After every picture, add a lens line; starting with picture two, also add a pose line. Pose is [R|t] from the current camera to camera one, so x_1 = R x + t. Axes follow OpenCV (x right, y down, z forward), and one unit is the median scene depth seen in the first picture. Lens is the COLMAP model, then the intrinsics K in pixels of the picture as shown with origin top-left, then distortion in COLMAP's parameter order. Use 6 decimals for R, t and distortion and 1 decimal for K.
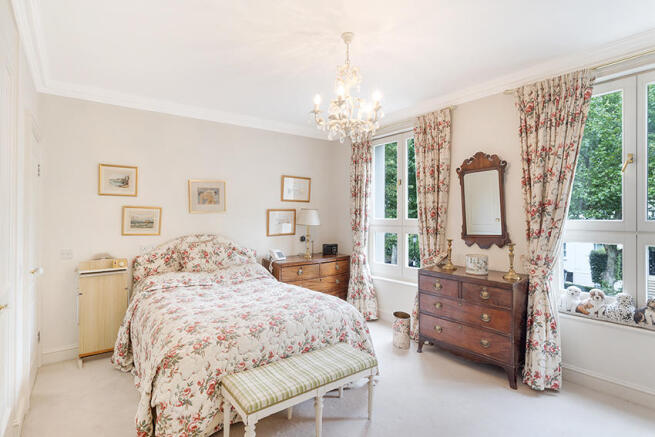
lens RADIAL K [[326.5, 0, 330.8], [0, 326.5, 217.5], [0, 0, 1]] dist [-0.000518, 0.000117]
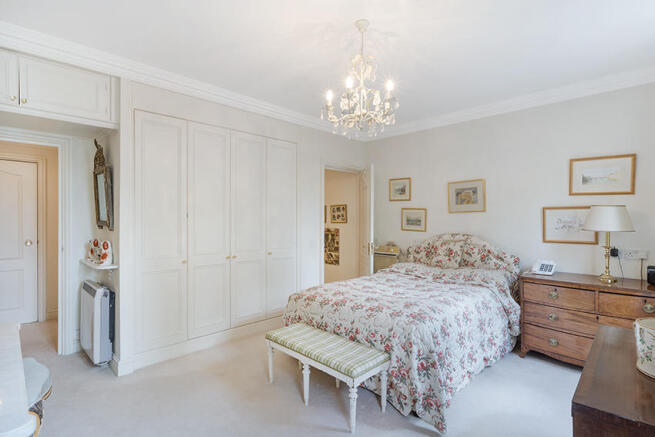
lens RADIAL K [[326.5, 0, 330.8], [0, 326.5, 217.5], [0, 0, 1]] dist [-0.000518, 0.000117]
pose [[0.147581, 0.003705, -0.989043, 0.584346], [-0.010550, 0.999942, 0.002171, 0.002751], [0.988994, 0.010114, 0.147612, 0.456684]]
